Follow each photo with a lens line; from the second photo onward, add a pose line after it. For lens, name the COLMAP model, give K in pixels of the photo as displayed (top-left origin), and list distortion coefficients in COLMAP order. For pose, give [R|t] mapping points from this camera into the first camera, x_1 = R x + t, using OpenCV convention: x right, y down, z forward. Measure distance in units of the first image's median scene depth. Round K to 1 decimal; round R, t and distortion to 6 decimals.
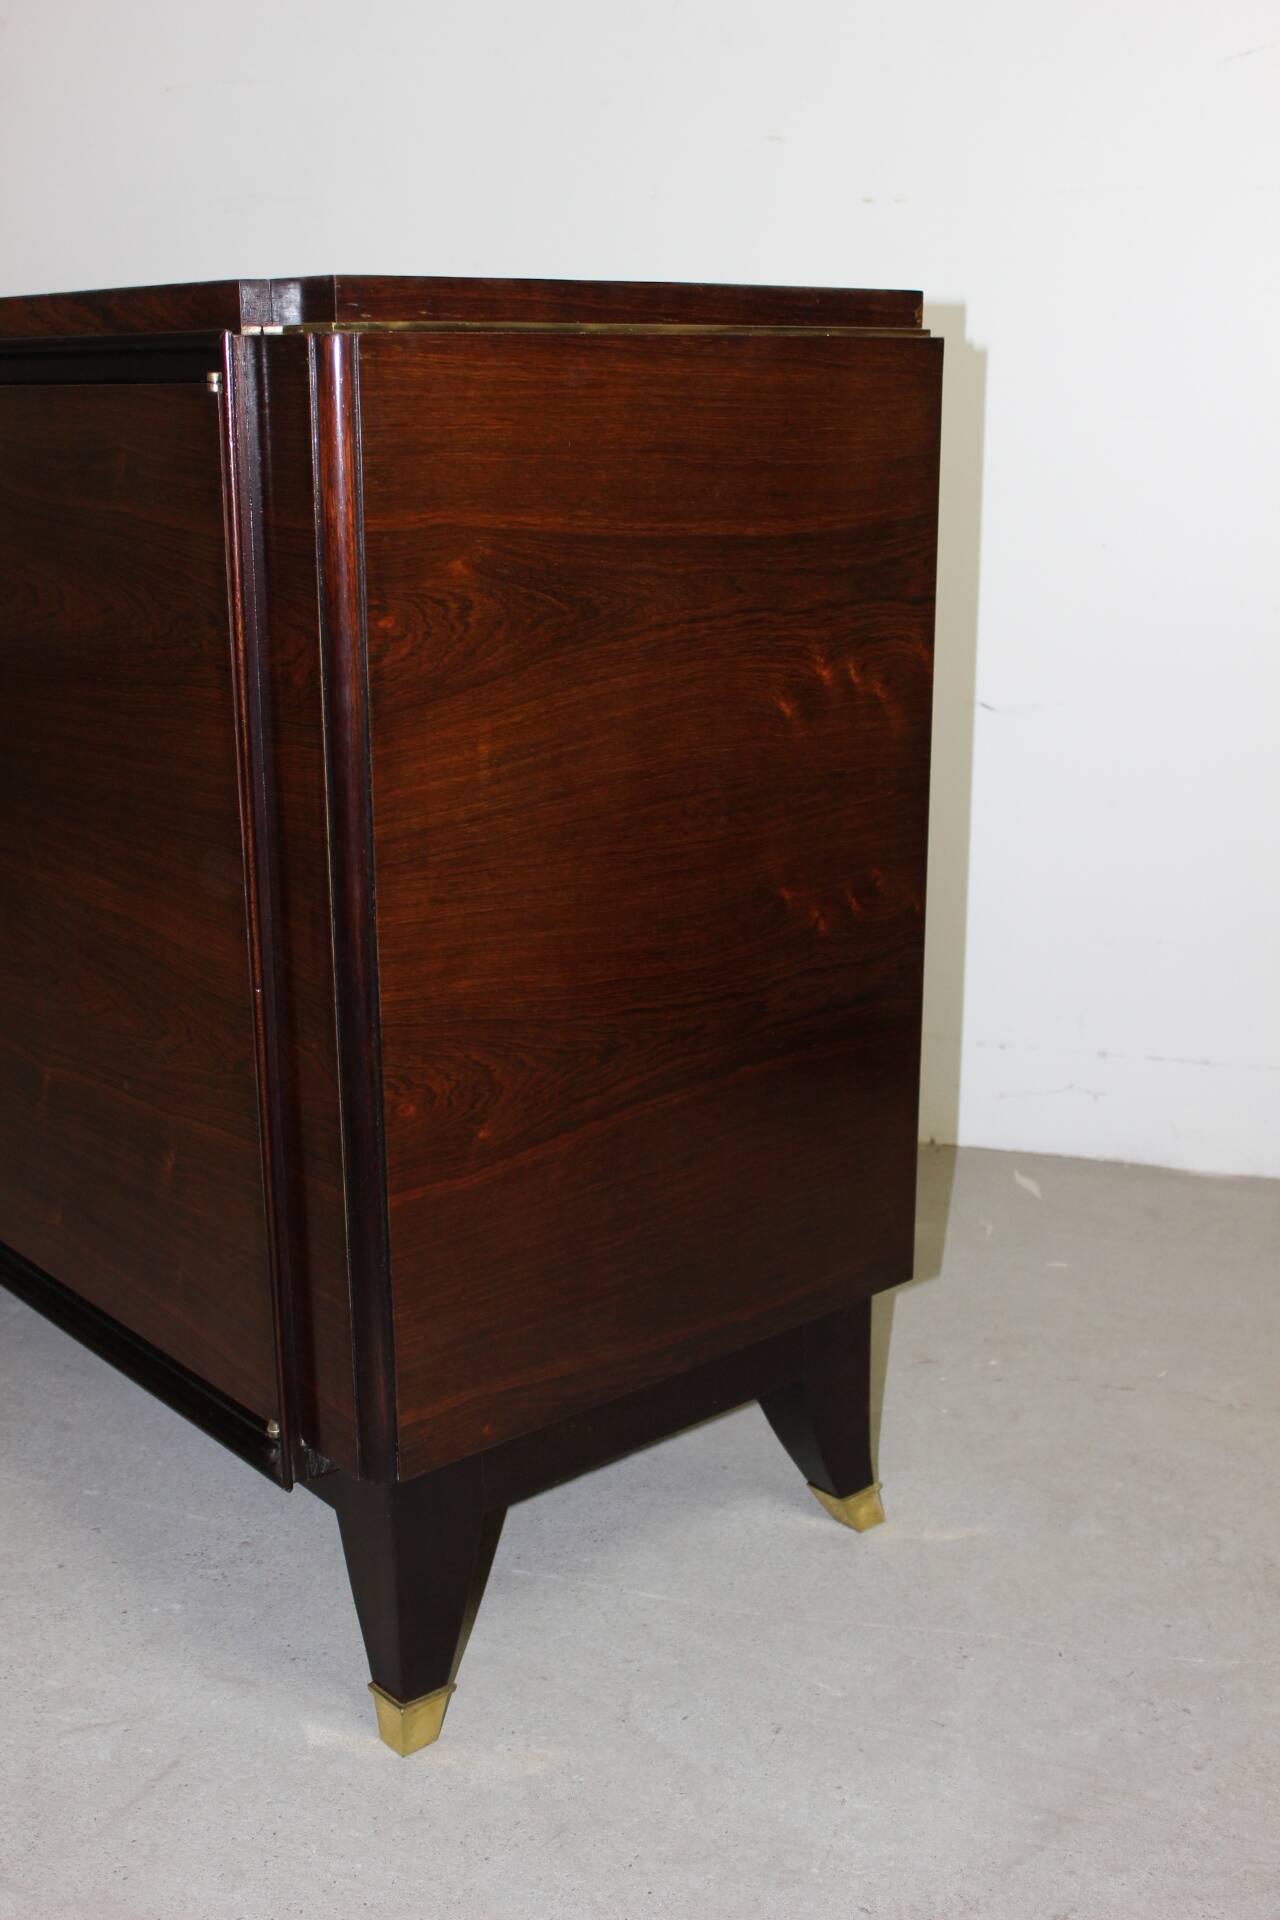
lens RADIAL K [[2250.7, 0, 633.2], [0, 2250.7, 960.9], [0, 0, 1]] dist [-0.104692, 0.128459]
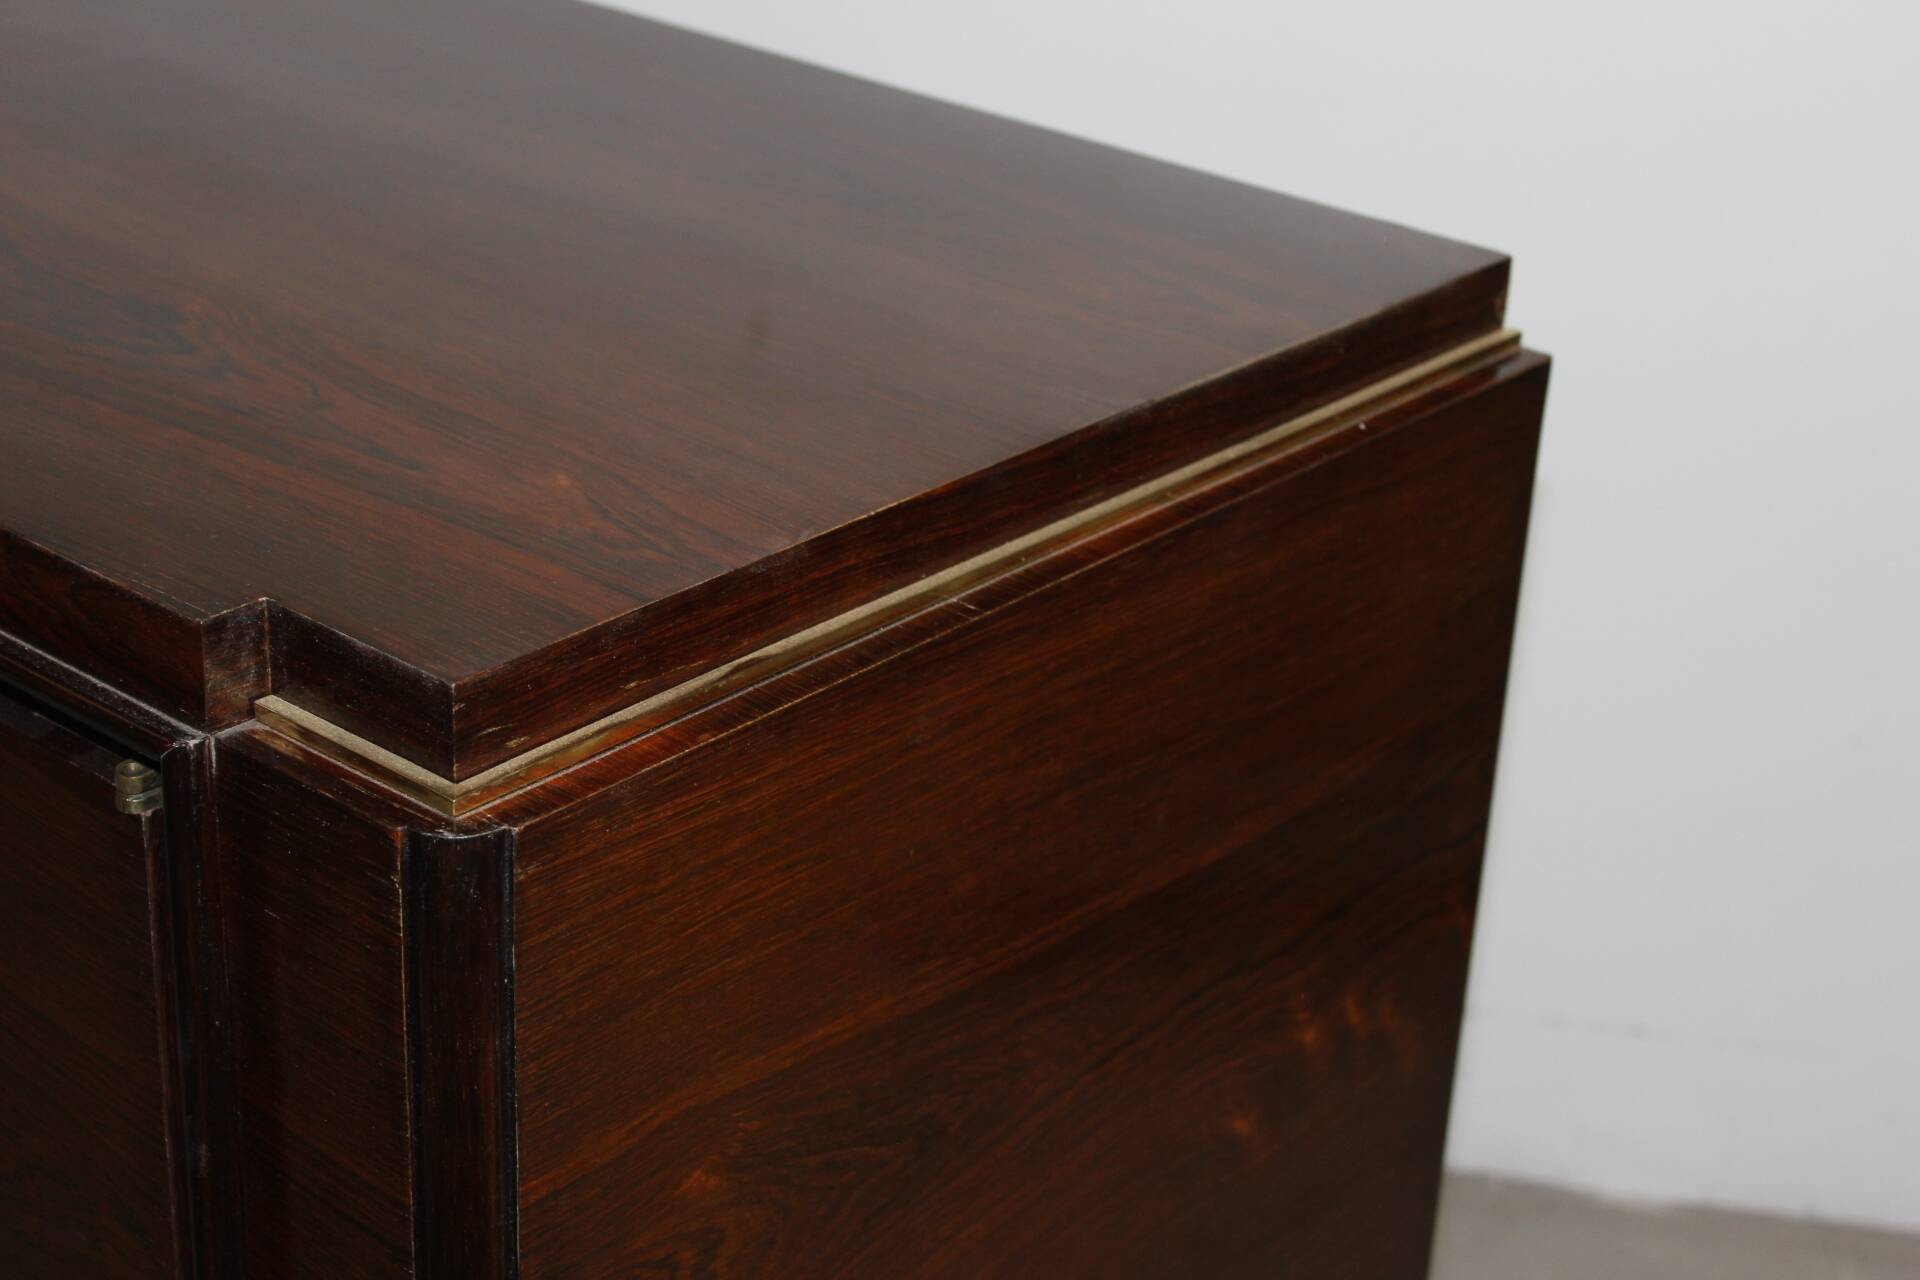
lens RADIAL K [[3346.7, 0, 961.4], [0, 3346.7, 640.2], [0, 0, 1]] dist [0.008191, 0.111264]
pose [[0.984806, -0.029354, 0.171161, -0.134296], [-0.000138, 0.985478, 0.169803, -0.387535], [-0.173660, -0.167247, 0.970500, 0.326547]]
